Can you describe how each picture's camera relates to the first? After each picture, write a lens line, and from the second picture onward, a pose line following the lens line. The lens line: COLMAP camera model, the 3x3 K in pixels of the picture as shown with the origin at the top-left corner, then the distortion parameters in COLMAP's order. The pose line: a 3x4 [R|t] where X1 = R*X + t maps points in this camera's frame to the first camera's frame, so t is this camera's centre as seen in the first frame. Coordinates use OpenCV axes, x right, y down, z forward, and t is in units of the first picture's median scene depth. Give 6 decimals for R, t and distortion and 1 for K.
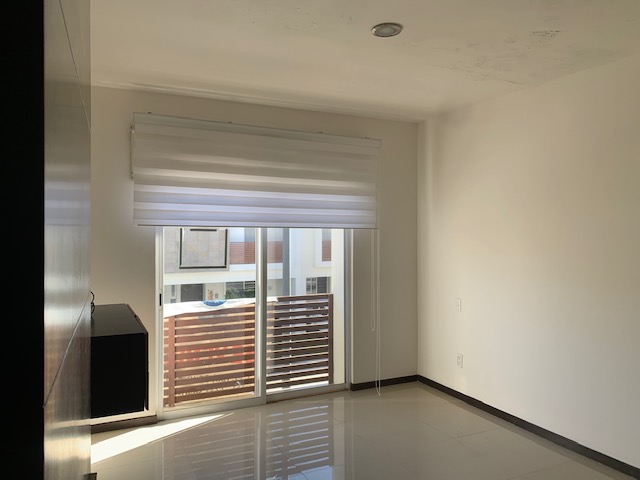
lens RADIAL K [[486.5, 0, 320.3], [0, 486.5, 237.2], [0, 0, 1]] dist [0.023887, -0.035686]
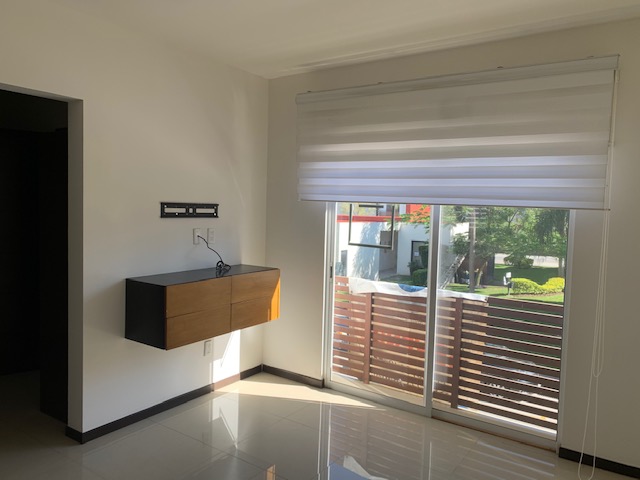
lens RADIAL K [[486.5, 0, 320.1], [0, 486.5, 242.8], [0, 0, 1]] dist [0.023887, -0.035686]
pose [[0.483605, 0.080812, -0.871548, 0.536428], [-0.032687, 0.996702, 0.074279, -0.010890], [0.874676, -0.007434, 0.484652, 0.469184]]
